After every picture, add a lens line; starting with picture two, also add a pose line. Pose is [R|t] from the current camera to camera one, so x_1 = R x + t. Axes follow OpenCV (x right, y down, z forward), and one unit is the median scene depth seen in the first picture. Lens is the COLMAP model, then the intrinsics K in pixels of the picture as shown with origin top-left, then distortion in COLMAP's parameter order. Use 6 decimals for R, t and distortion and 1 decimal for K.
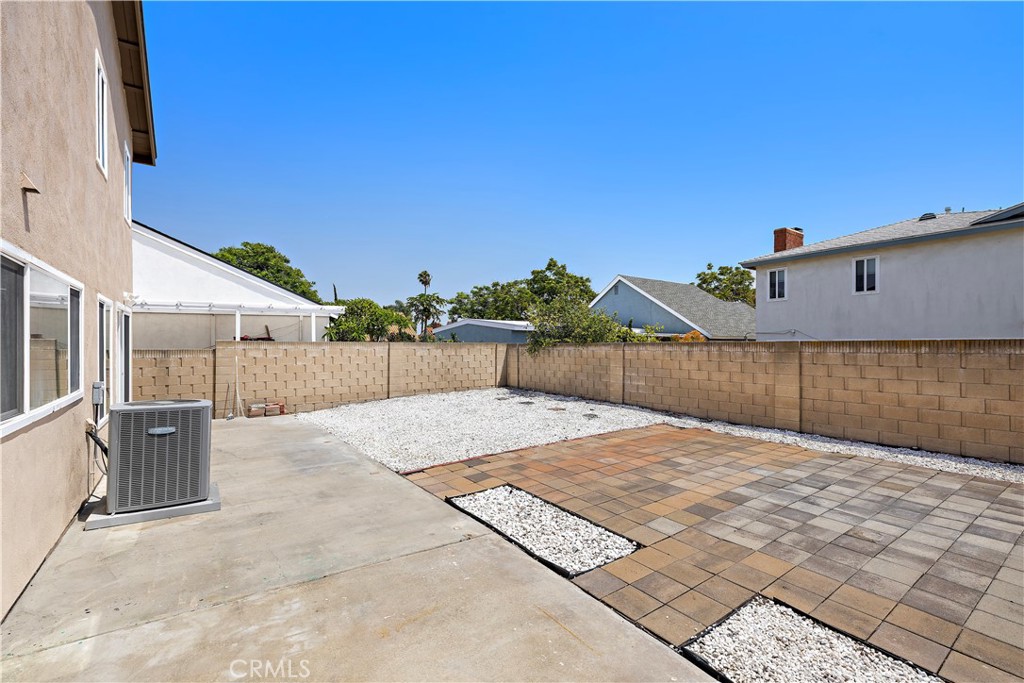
lens RADIAL K [[454.7, 0, 513.1], [0, 454.7, 344.0], [0, 0, 1]] dist [0.001880, -0.000740]
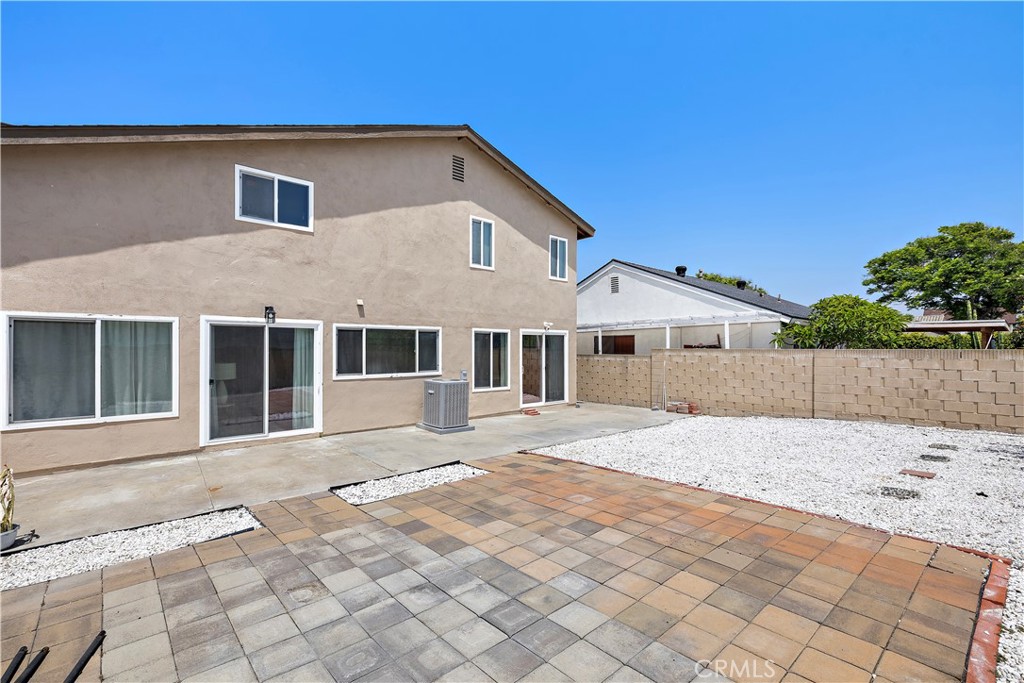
lens RADIAL K [[454.7, 0, 512.2], [0, 454.7, 345.3], [0, 0, 1]] dist [0.001880, -0.000740]
pose [[0.104475, -0.009064, -0.994486, 1.195907], [0.003371, 0.999956, -0.008760, -0.012983], [0.994522, -0.002437, 0.104501, 0.938011]]
